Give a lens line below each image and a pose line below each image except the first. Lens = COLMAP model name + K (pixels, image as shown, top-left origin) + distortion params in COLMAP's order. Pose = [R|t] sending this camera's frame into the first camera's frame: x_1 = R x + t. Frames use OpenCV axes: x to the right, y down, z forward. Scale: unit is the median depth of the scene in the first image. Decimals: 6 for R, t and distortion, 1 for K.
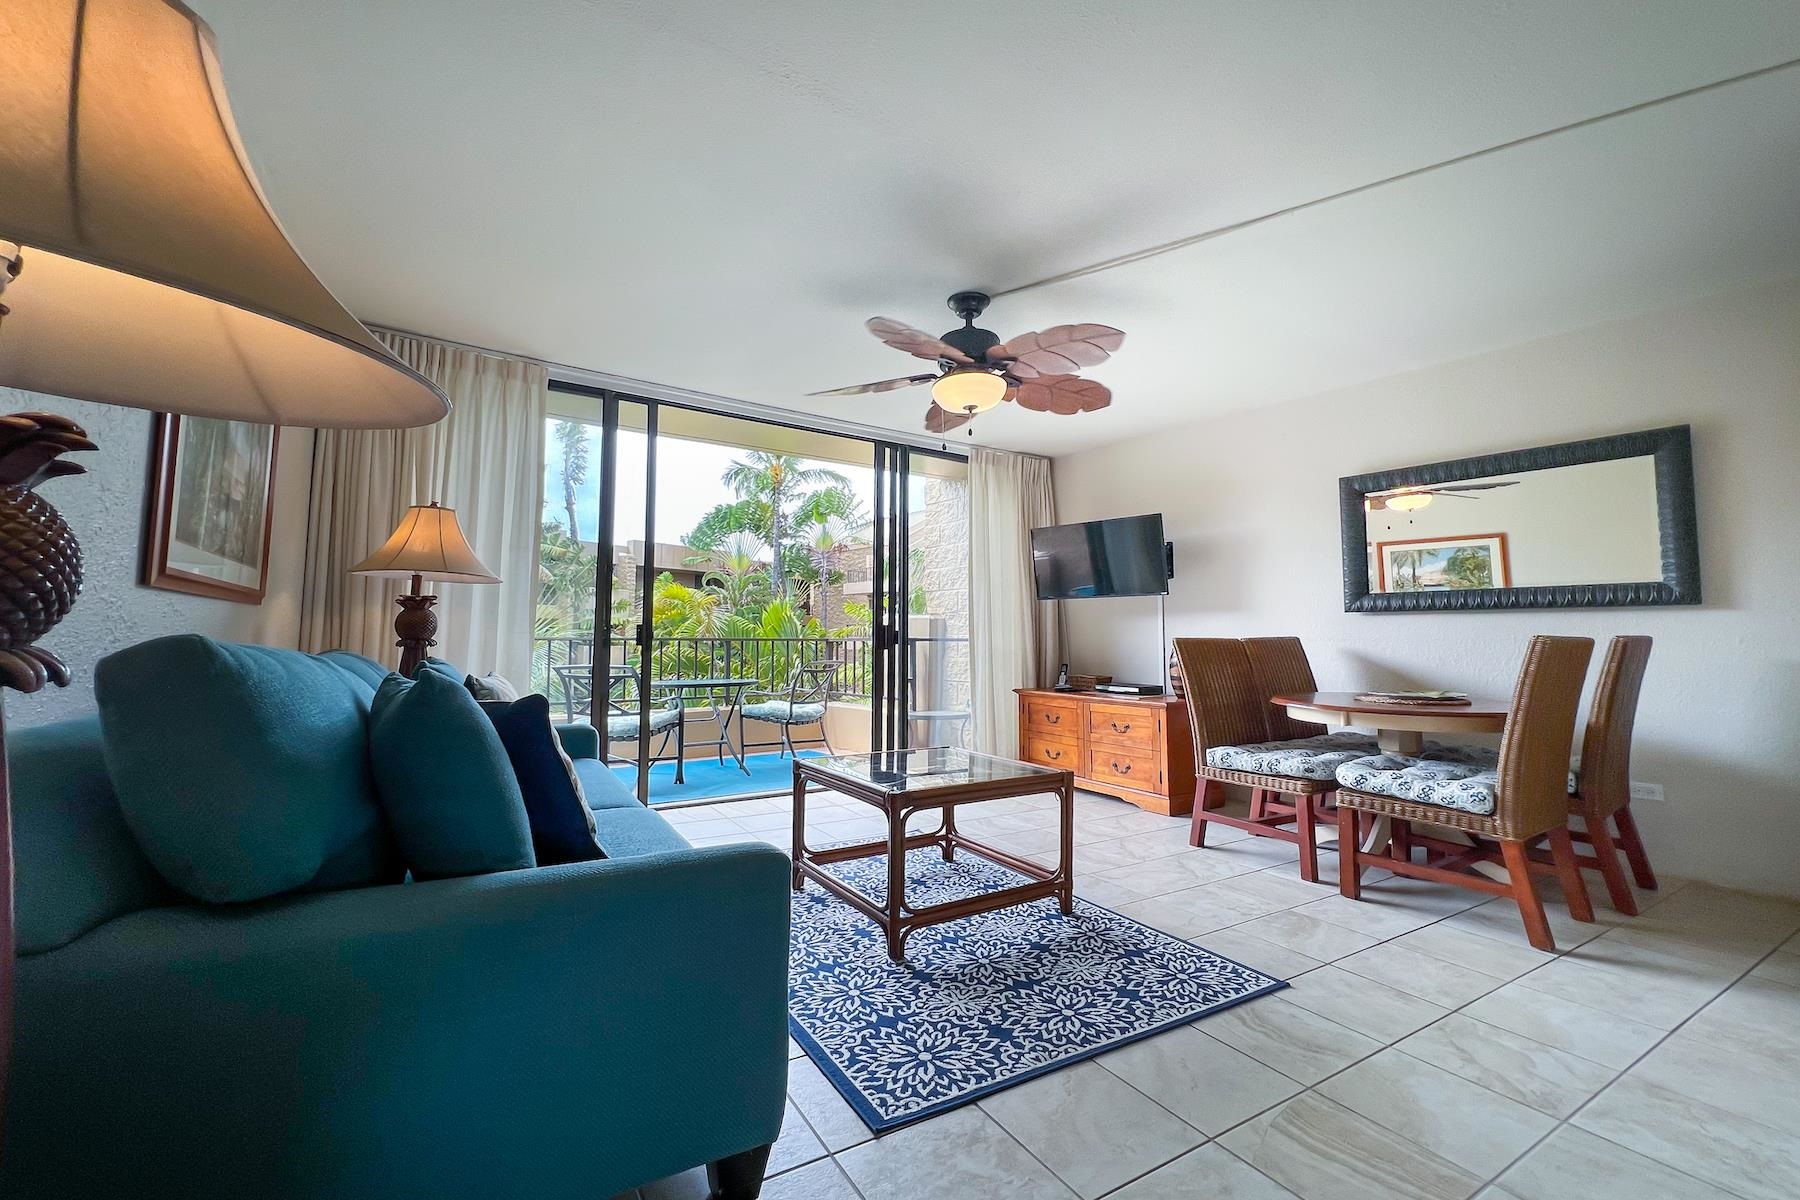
lens RADIAL K [[689.2, 0, 900.0], [0, 689.2, 600.0], [0, 0, 1]] dist [-0.001903, 0.000443]
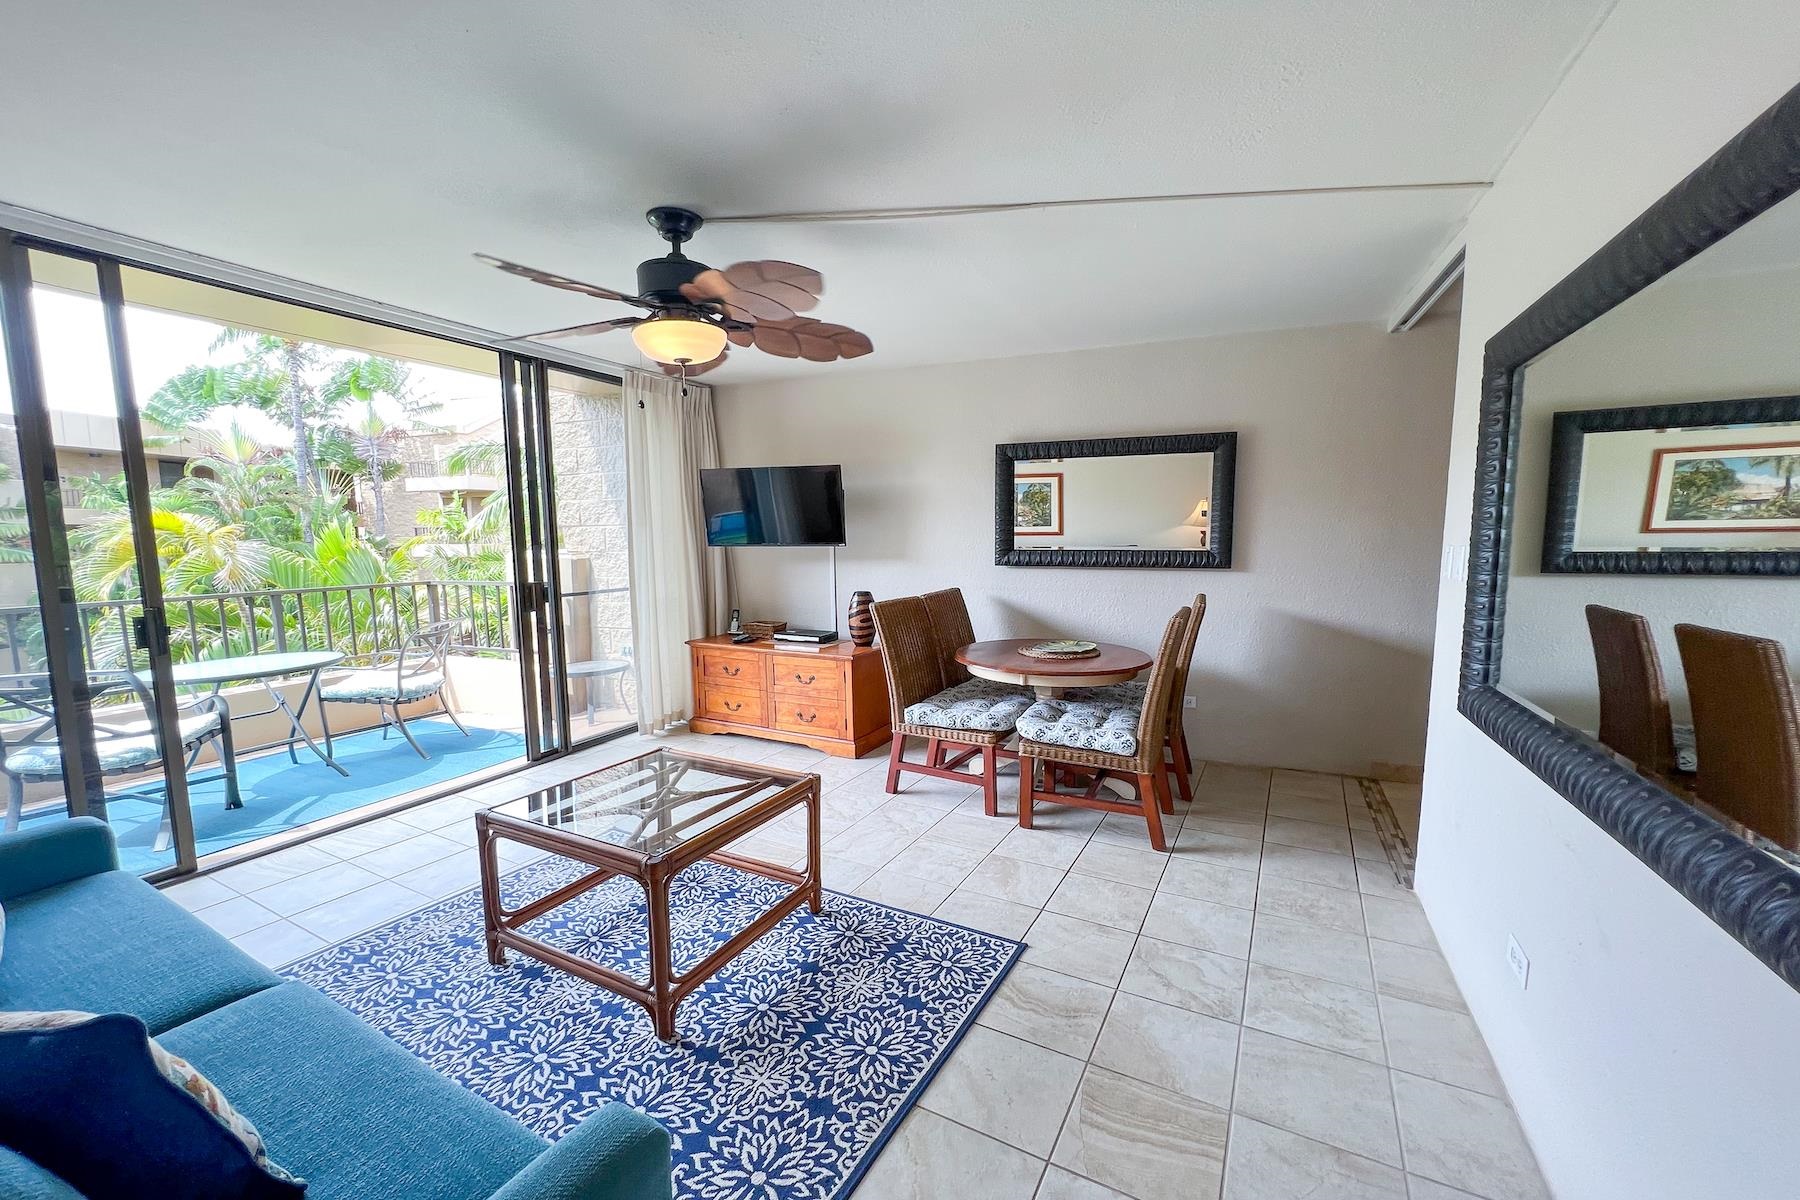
lens RADIAL K [[680.7, 0, 854.2], [0, 680.7, 605.3], [0, 0, 1]] dist [-0.002610, 0.000181]
pose [[0.878065, -0.072834, 0.472967, -0.123632], [-0.003921, 0.987221, 0.159306, -0.121159], [-0.478526, -0.141736, 0.866559, 0.159127]]
